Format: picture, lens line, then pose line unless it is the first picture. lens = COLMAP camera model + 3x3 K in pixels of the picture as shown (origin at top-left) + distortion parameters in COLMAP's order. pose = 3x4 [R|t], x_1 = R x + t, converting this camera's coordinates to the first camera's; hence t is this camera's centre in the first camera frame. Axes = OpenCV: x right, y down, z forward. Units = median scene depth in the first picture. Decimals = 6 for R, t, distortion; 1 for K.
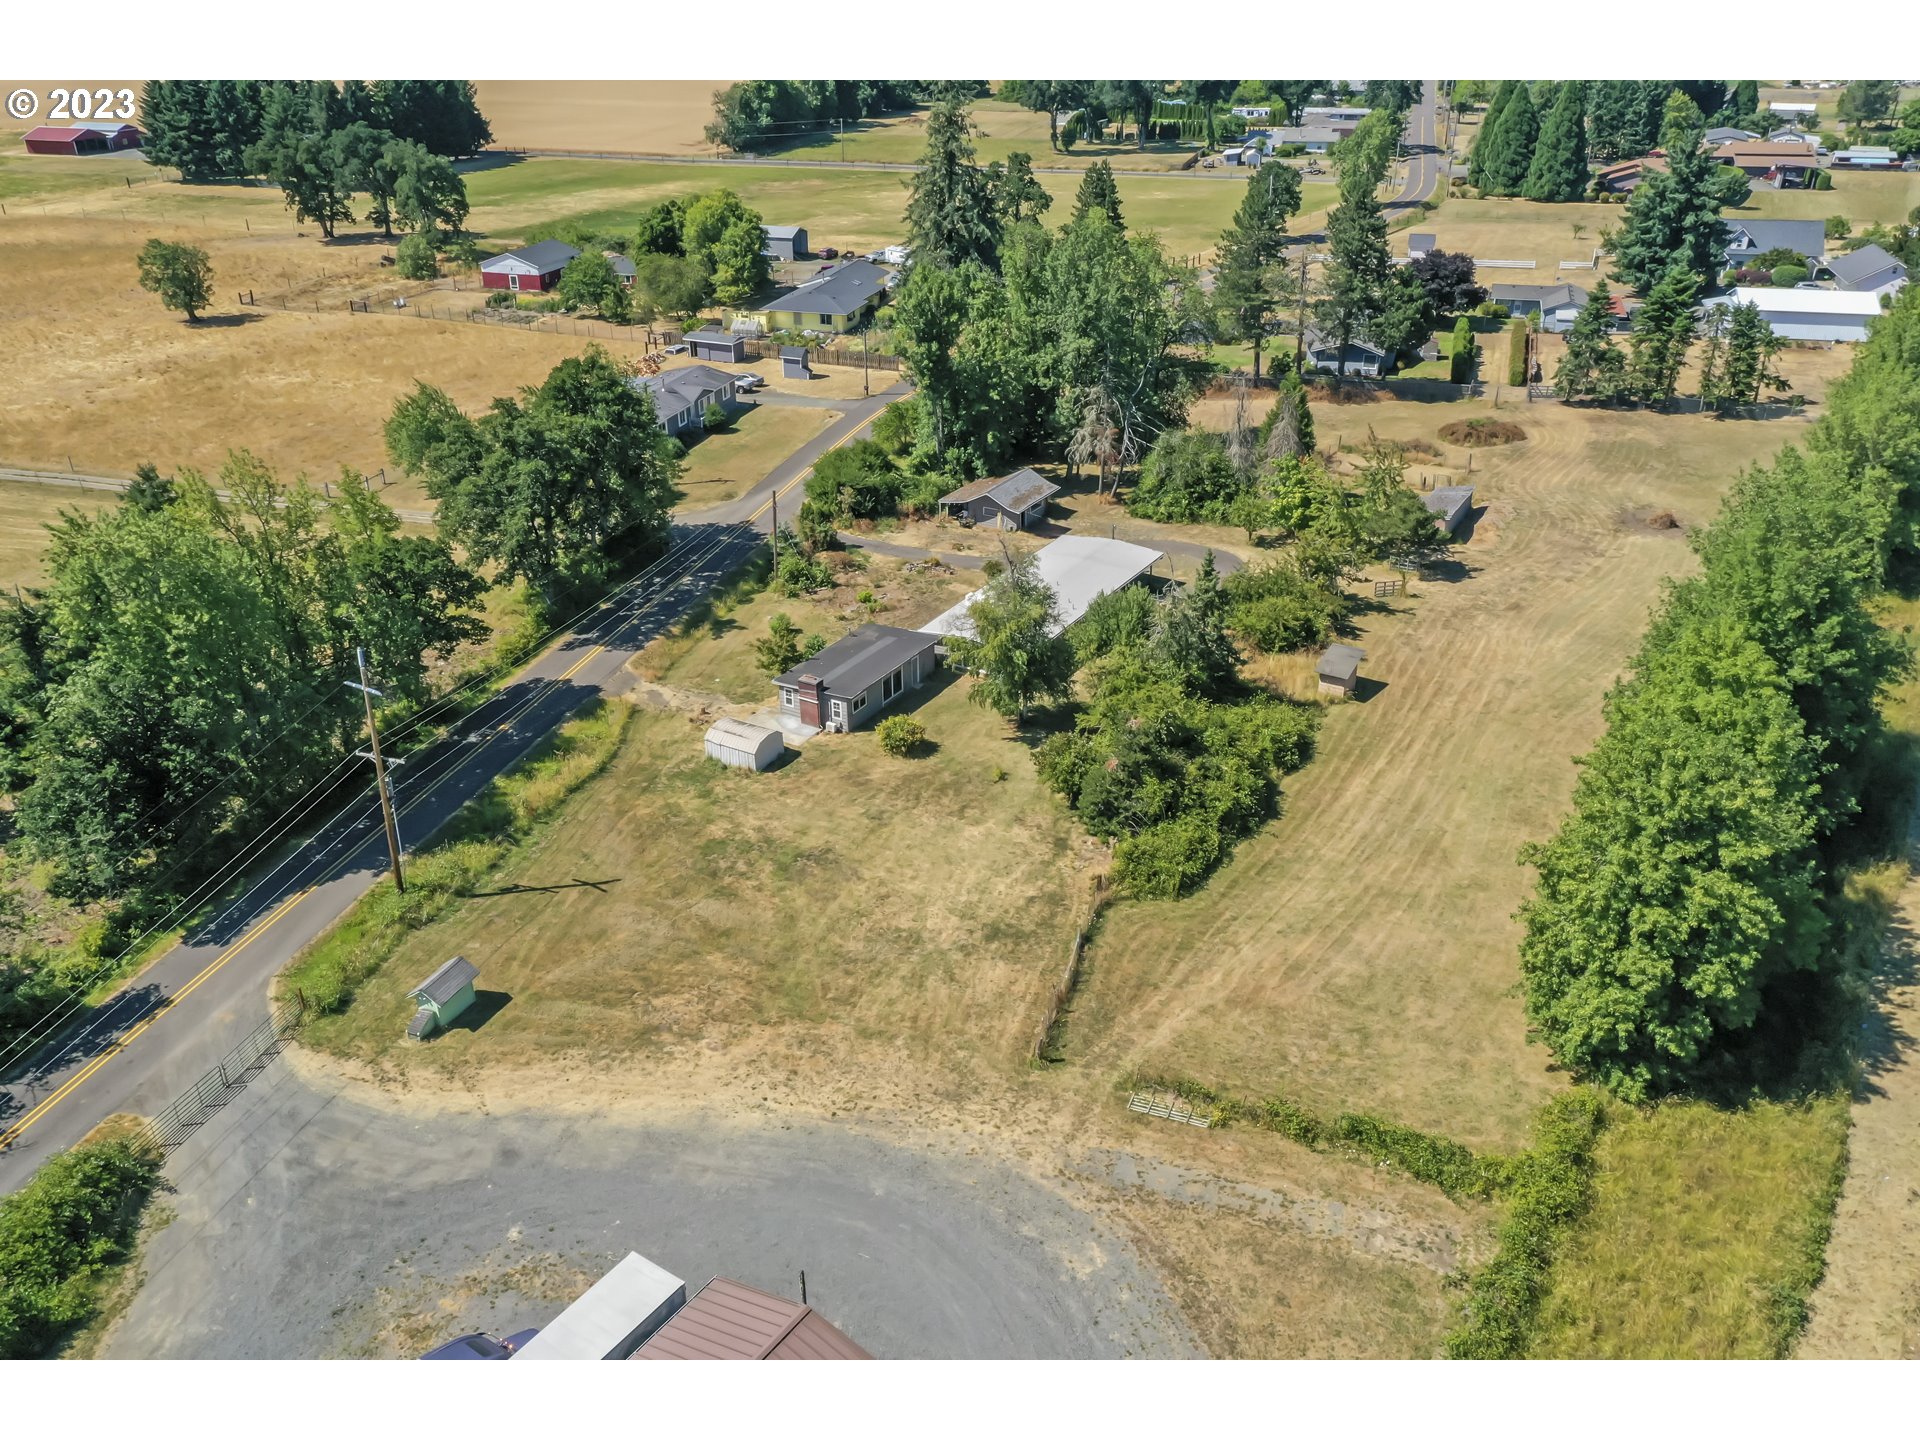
lens RADIAL K [[1185.6, 0, 986.9], [0, 1185.6, 727.6], [0, 0, 1]] dist [0.007957, -0.000616]
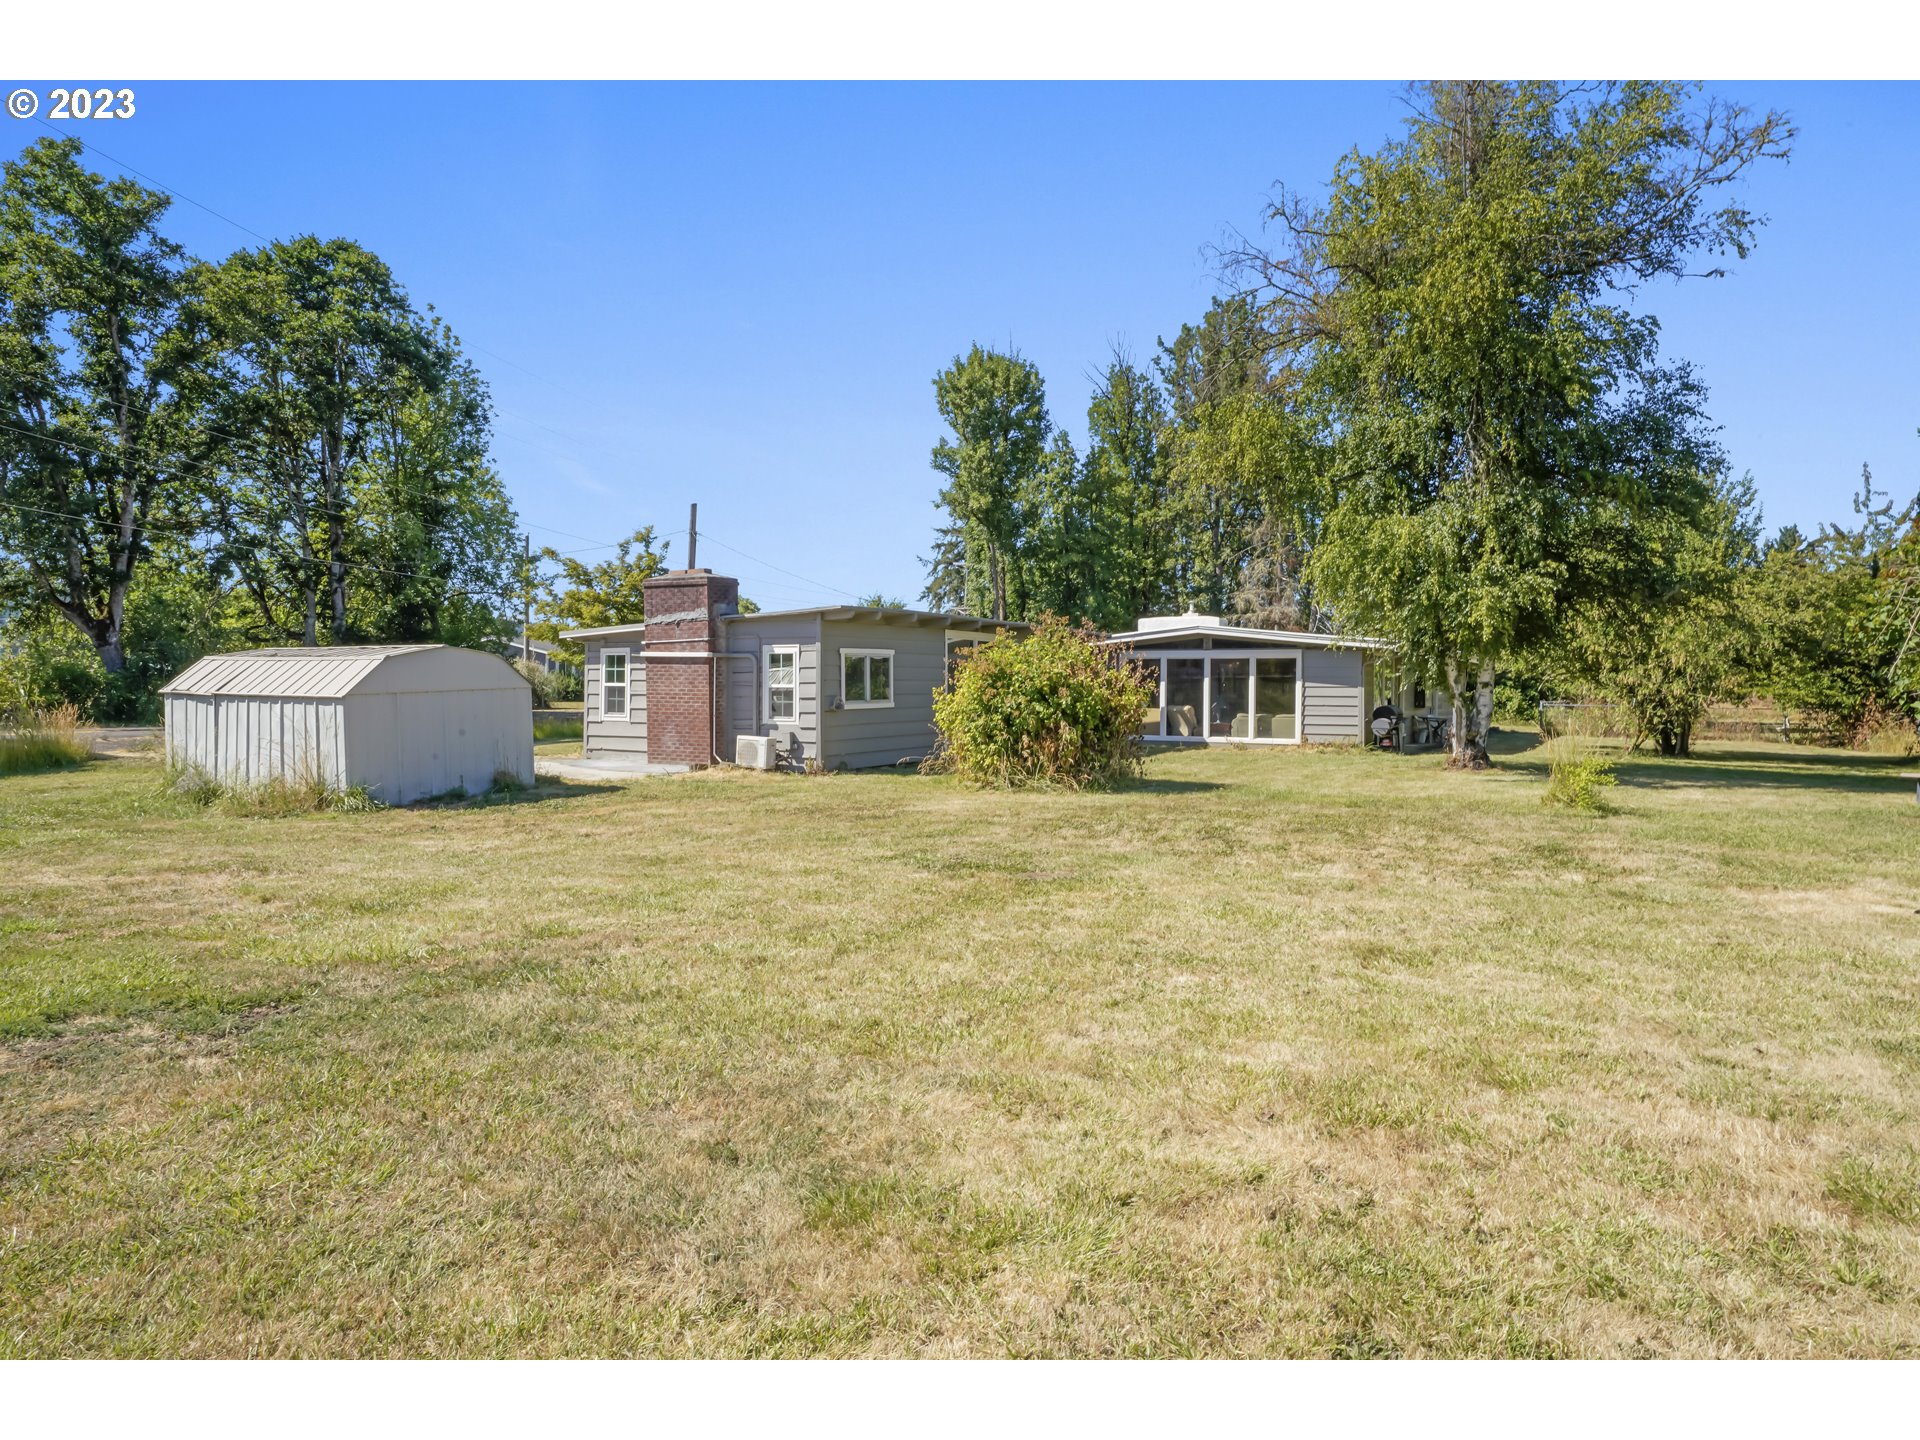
lens RADIAL K [[1185.6, 0, 986.9], [0, 1185.6, 727.6], [0, 0, 1]] dist [0.007957, -0.000616]
pose [[0.999893, -0.003507, -0.014227, -0.057381], [-0.003123, 0.897618, -0.440764, 0.079787], [0.014316, 0.440761, 0.897510, 0.565960]]
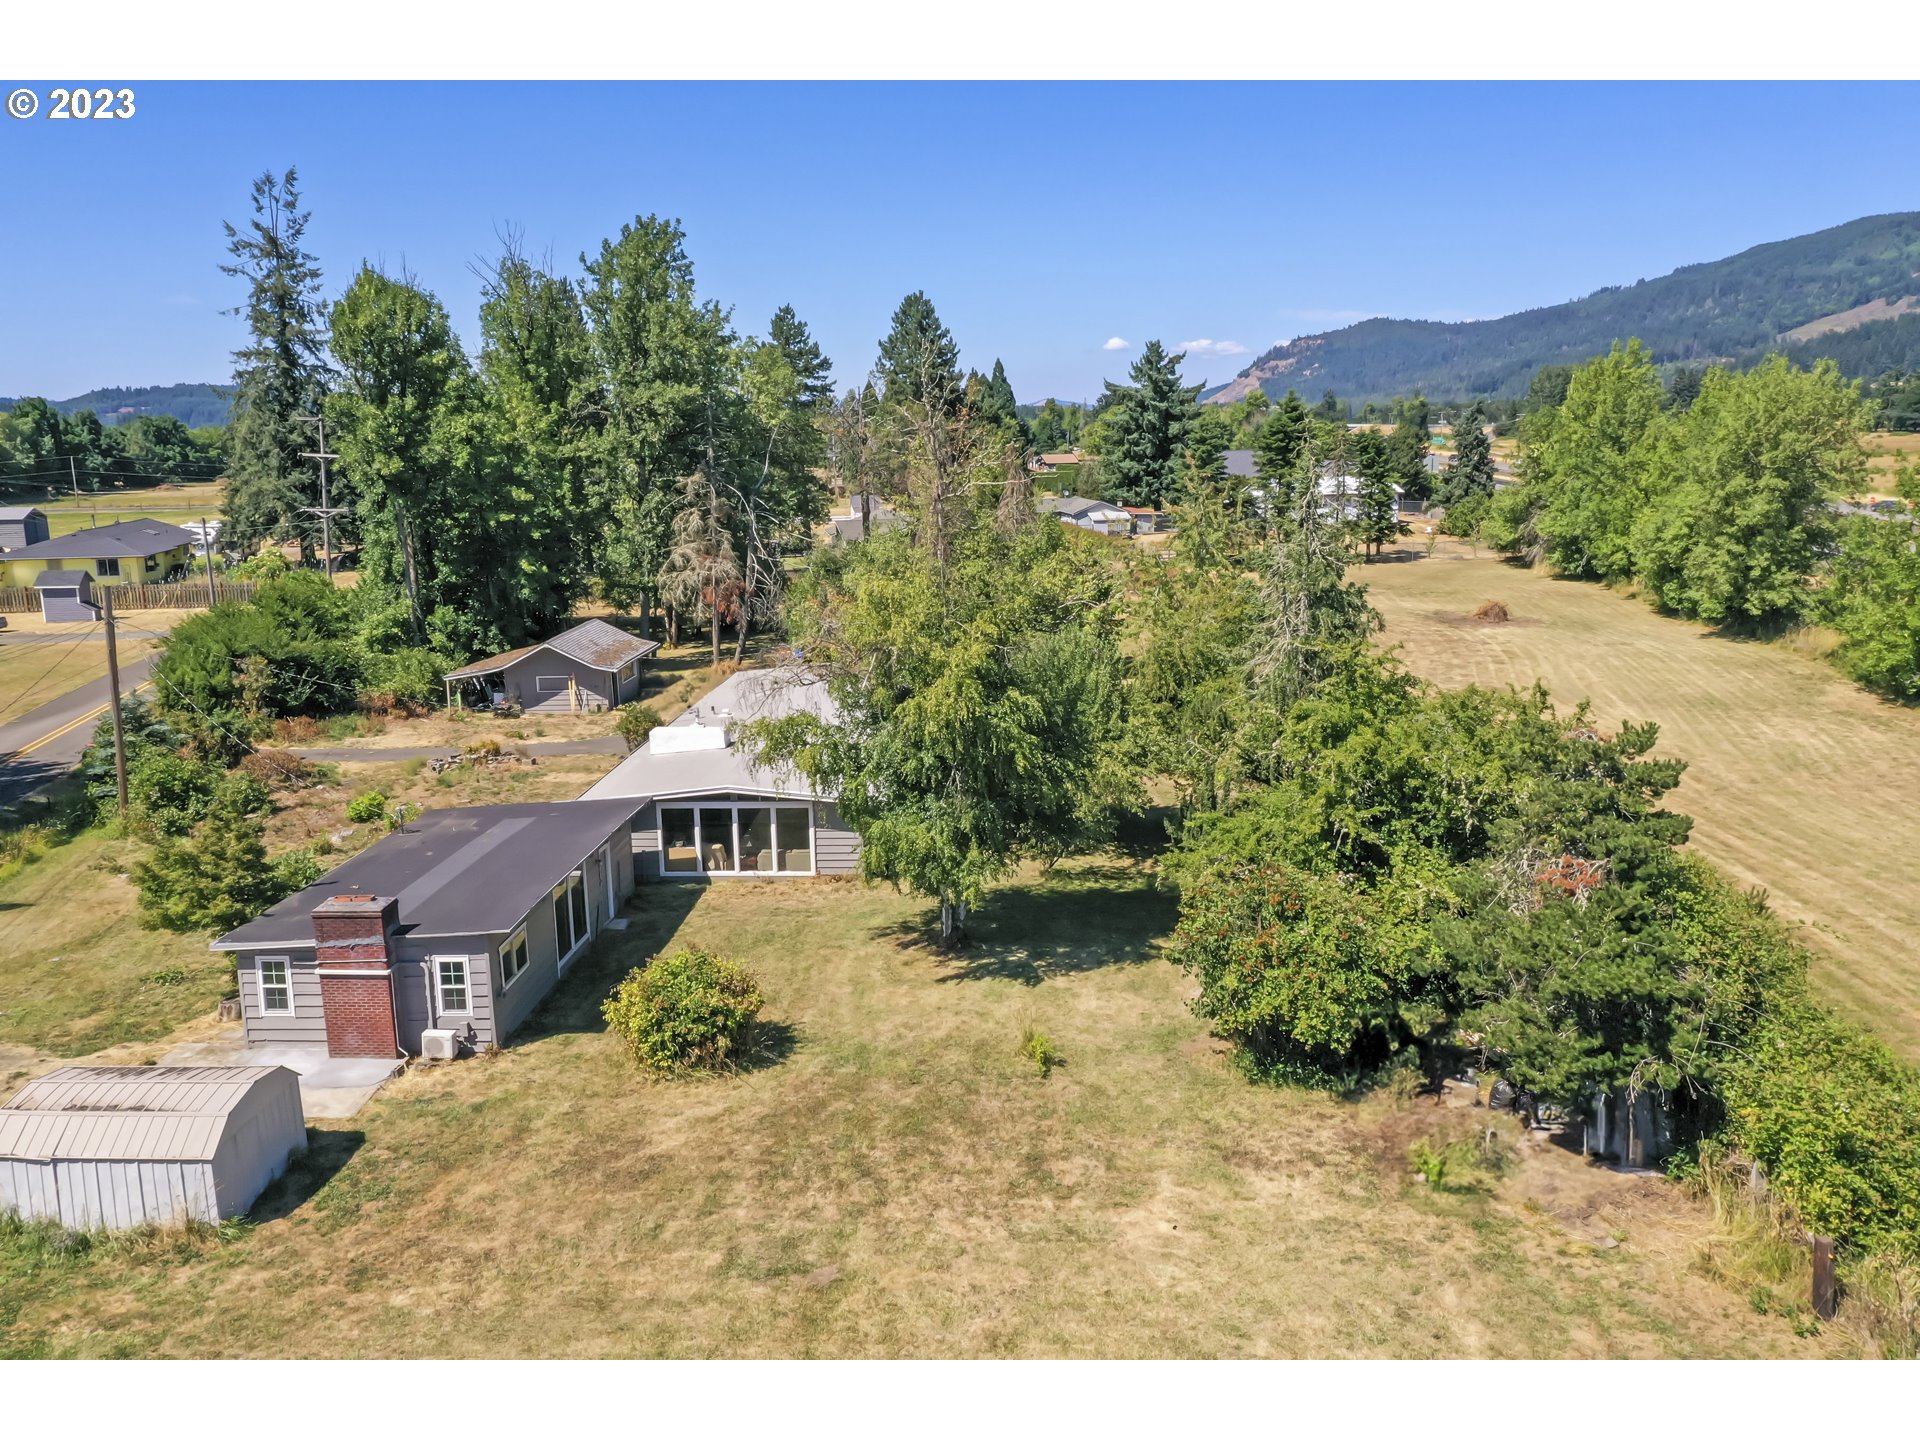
lens RADIAL K [[1429.9, 0, 960.0], [0, 1429.9, 720.0], [0, 0, 1]] dist [-0.000878, 0.001930]
pose [[0.903097, -0.107343, 0.415805, -0.115198], [0.221089, 0.946294, -0.235898, 0.028751], [-0.368152, 0.304968, 0.878327, 0.429298]]
